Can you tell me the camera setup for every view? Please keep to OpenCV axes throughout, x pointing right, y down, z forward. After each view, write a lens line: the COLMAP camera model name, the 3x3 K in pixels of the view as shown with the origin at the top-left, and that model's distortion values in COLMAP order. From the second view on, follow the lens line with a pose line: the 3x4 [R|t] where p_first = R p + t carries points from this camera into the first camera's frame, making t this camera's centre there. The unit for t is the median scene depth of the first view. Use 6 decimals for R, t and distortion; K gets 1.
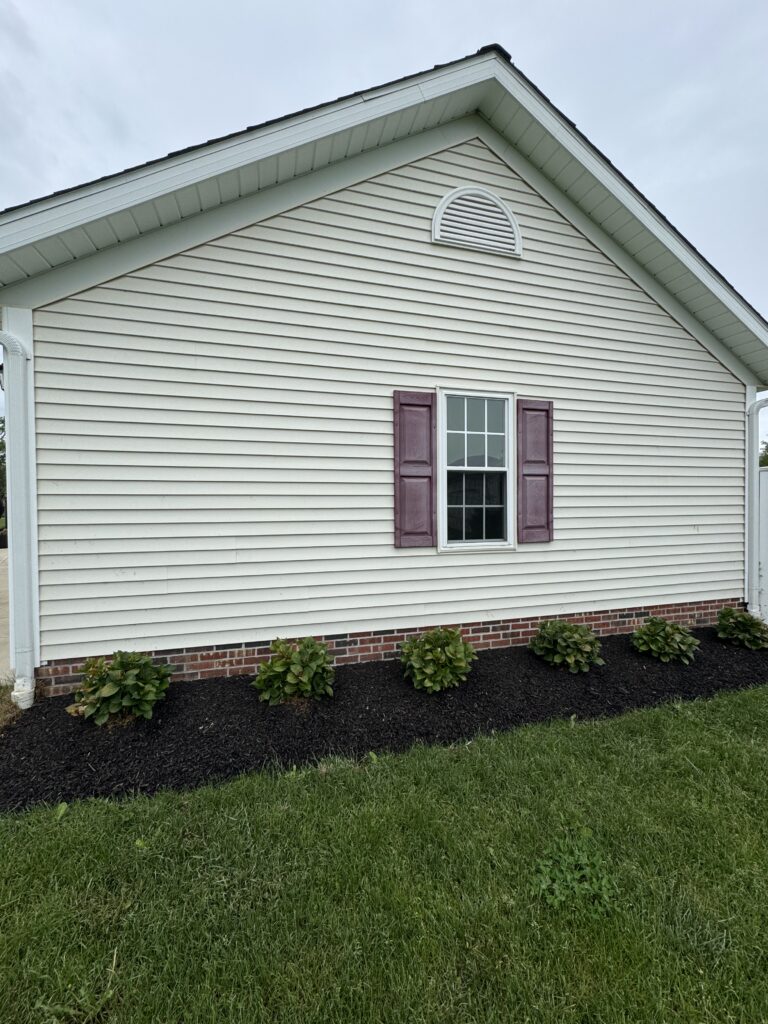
lens RADIAL K [[409.5, 0, 384.6], [0, 409.5, 511.3], [0, 0, 1]] dist [-0.000507, 0.000098]
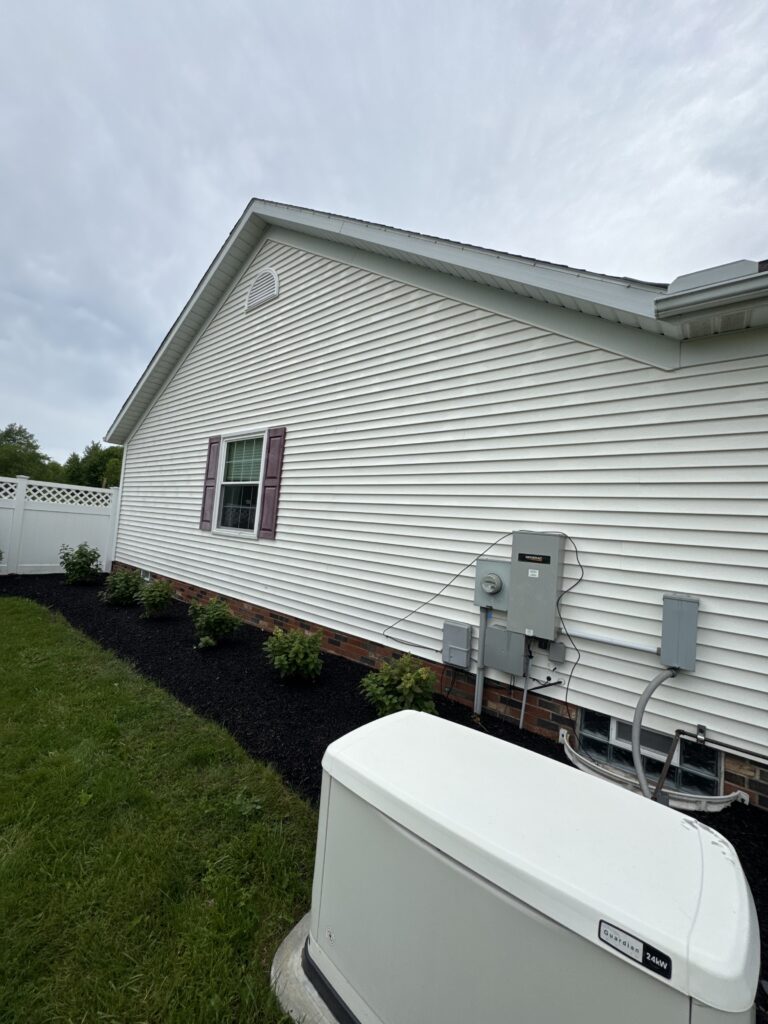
lens RADIAL K [[402.5, 0, 390.5], [0, 402.5, 511.4], [0, 0, 1]] dist [-0.002702, 0.000142]
pose [[0.584834, 0.017874, -0.810956, 1.603411], [-0.098112, 0.993976, -0.048847, 0.012004], [0.805198, 0.108132, 0.583064, 0.582501]]
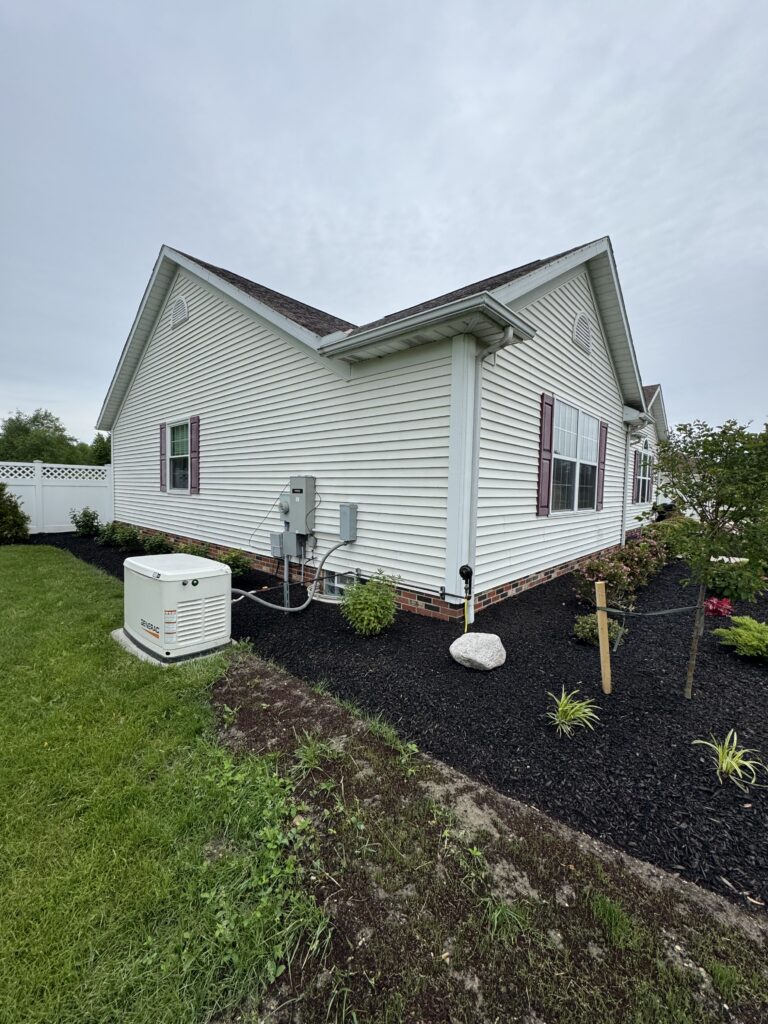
lens RADIAL K [[406.3, 0, 392.2], [0, 406.3, 510.6], [0, 0, 1]] dist [-0.000551, -0.000067]
pose [[0.538104, 0.064733, -0.840389, 2.402918], [-0.037868, 0.997896, 0.052618, 0.017729], [0.842027, 0.003510, 0.539424, 0.766732]]
